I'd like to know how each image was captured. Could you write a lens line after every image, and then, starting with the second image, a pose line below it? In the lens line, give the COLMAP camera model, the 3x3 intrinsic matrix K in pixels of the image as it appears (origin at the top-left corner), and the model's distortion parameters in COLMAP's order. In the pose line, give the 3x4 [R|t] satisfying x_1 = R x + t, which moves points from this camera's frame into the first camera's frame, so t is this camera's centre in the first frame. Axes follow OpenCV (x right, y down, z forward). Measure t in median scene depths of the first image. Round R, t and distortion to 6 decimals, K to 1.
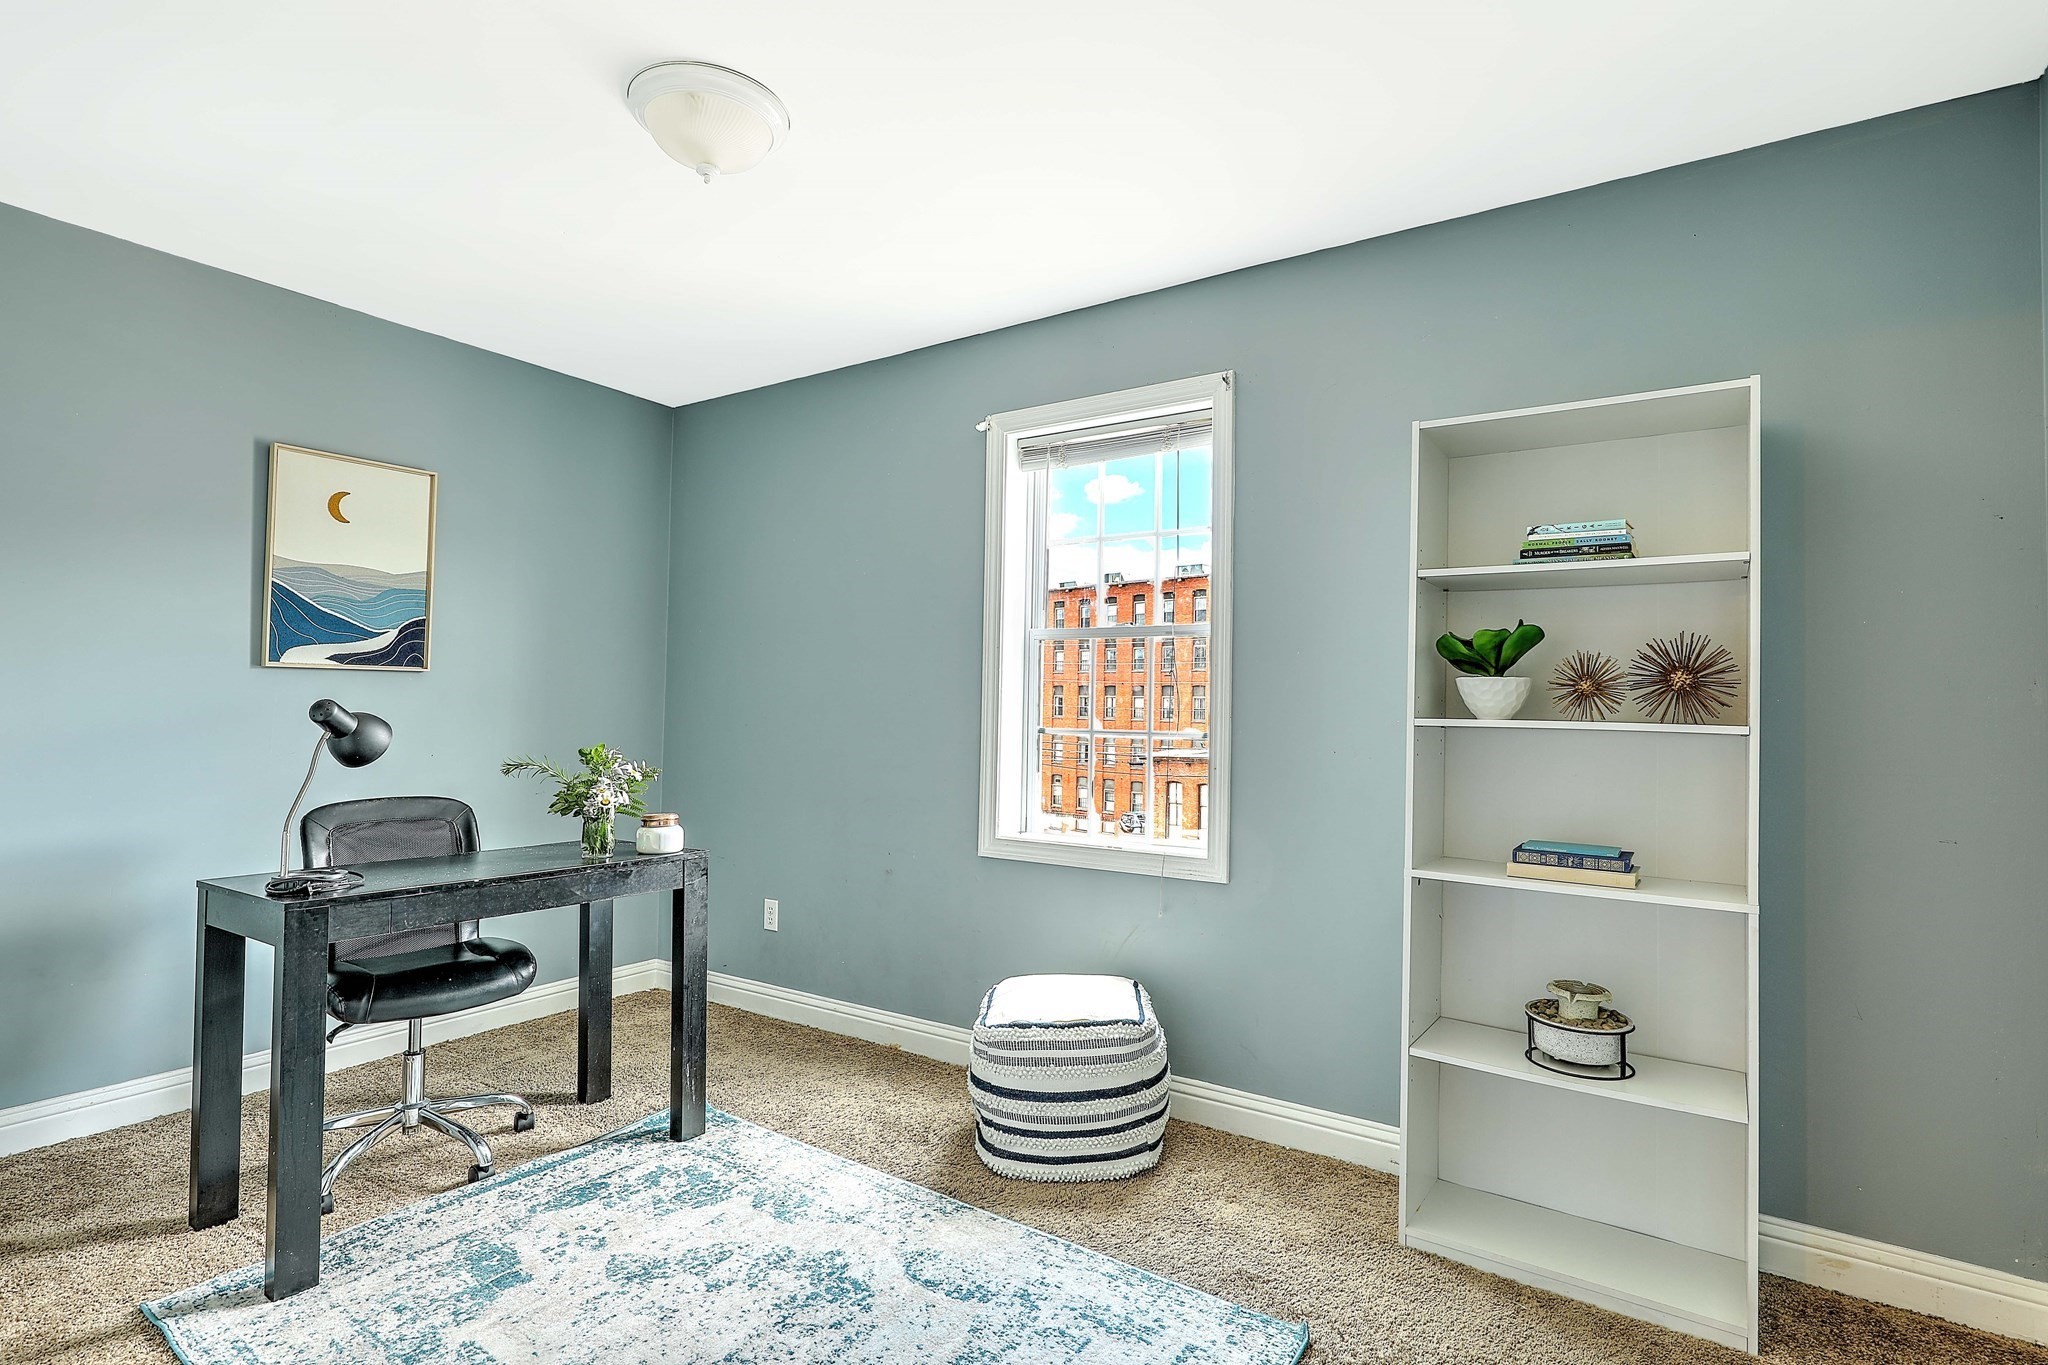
lens RADIAL K [[1068.2, 0, 1029.2], [0, 1068.2, 678.3], [0, 0, 1]] dist [0.013709, -0.000483]
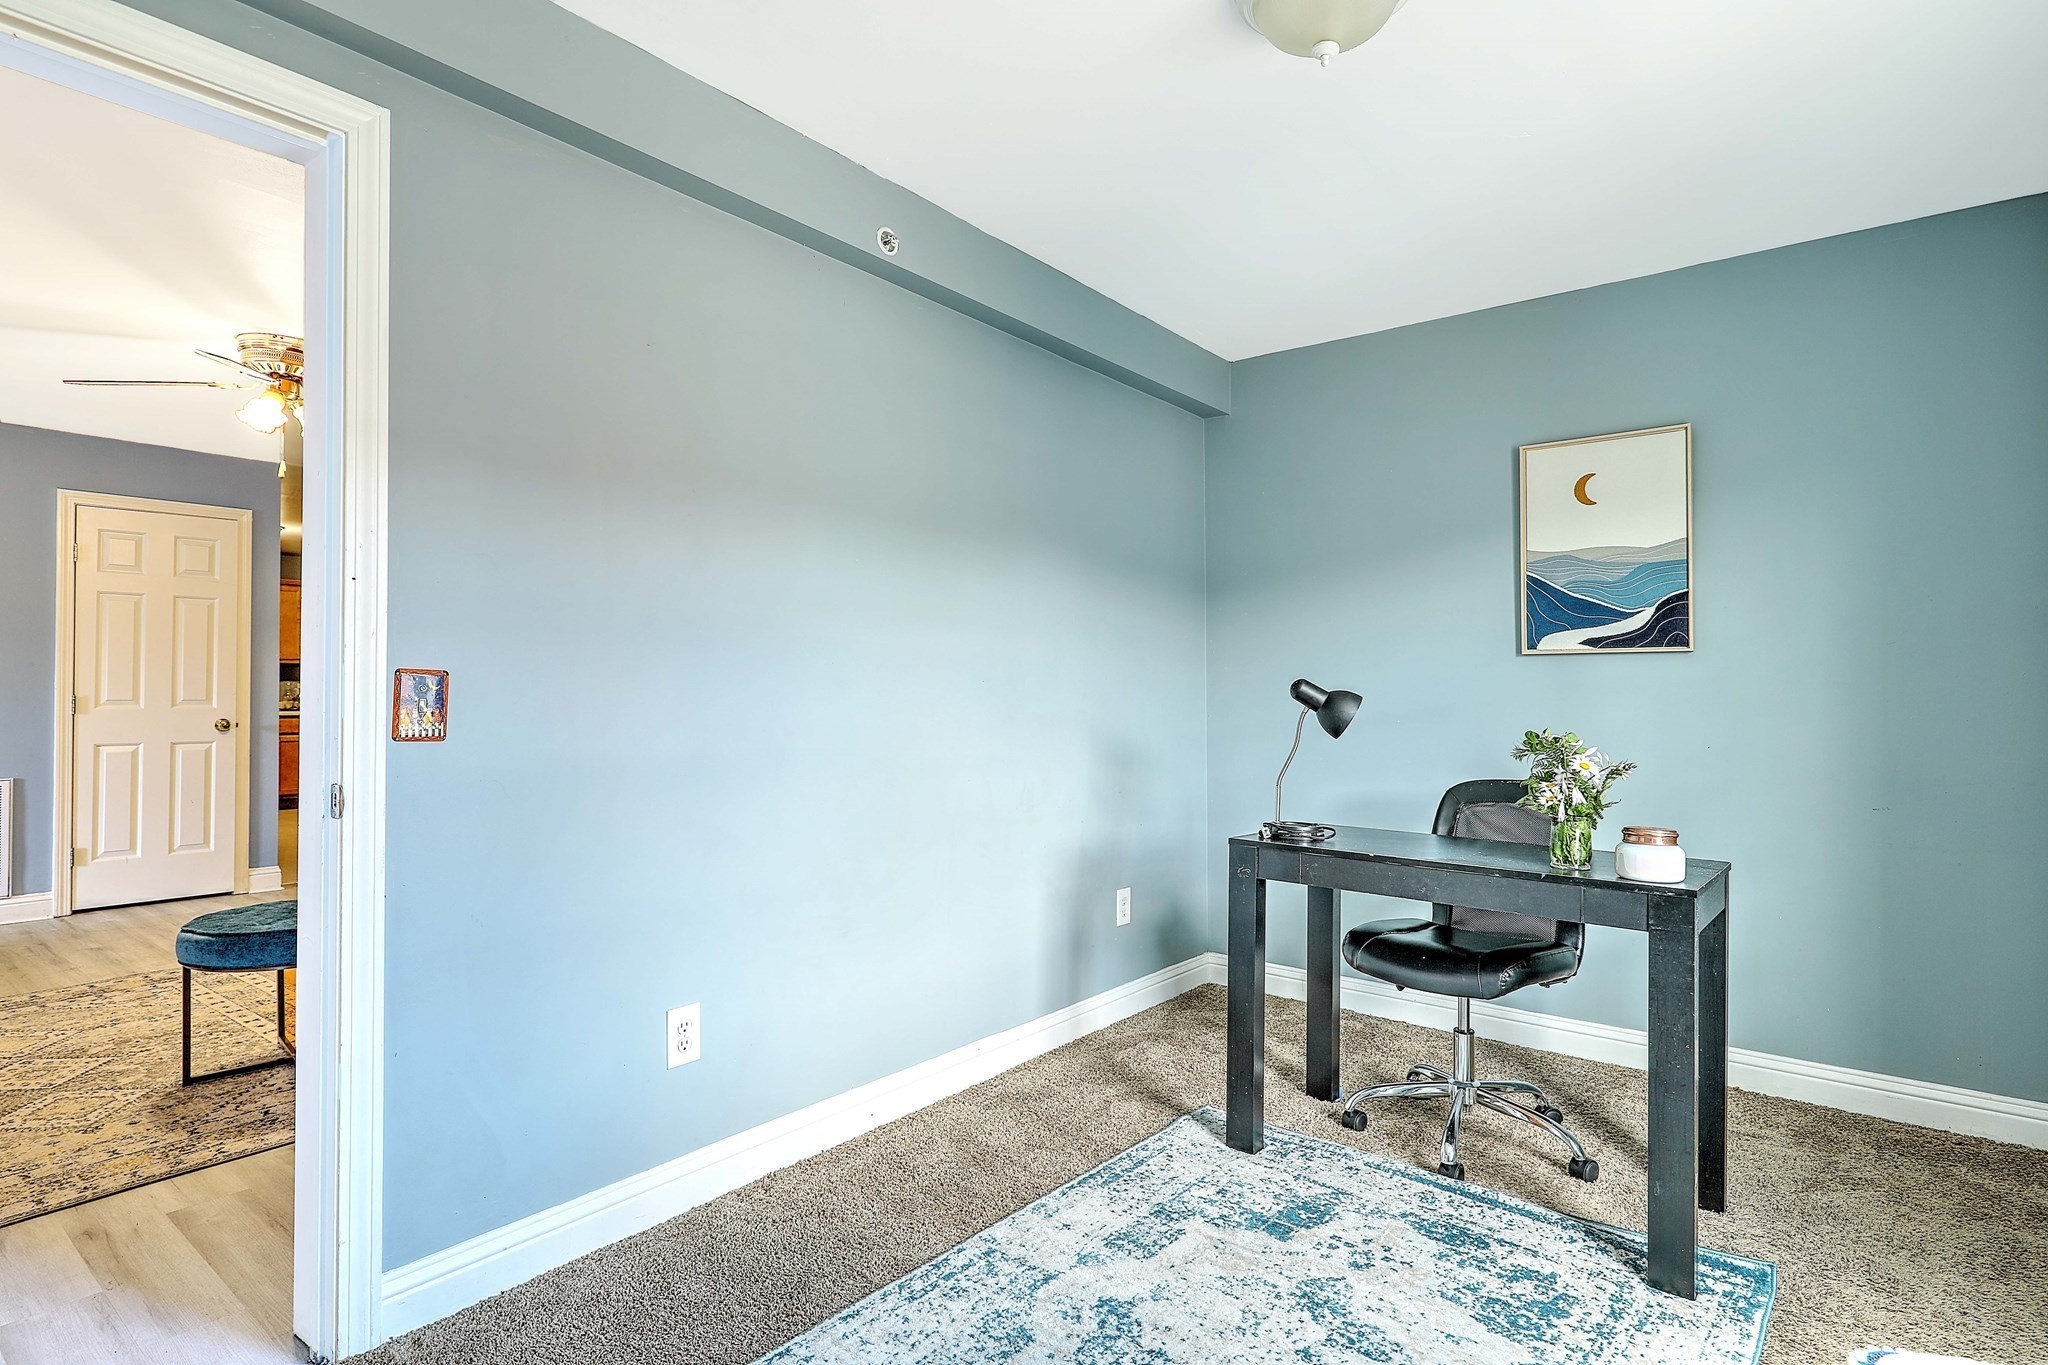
lens RADIAL K [[1068.2, 0, 1029.2], [0, 1068.2, 678.3], [0, 0, 1]] dist [0.013709, -0.000483]
pose [[-0.110070, -0.027313, -0.993549, 0.420779], [0.018368, 0.999396, -0.029509, 0.036260], [0.993754, -0.021498, -0.109501, 0.629295]]
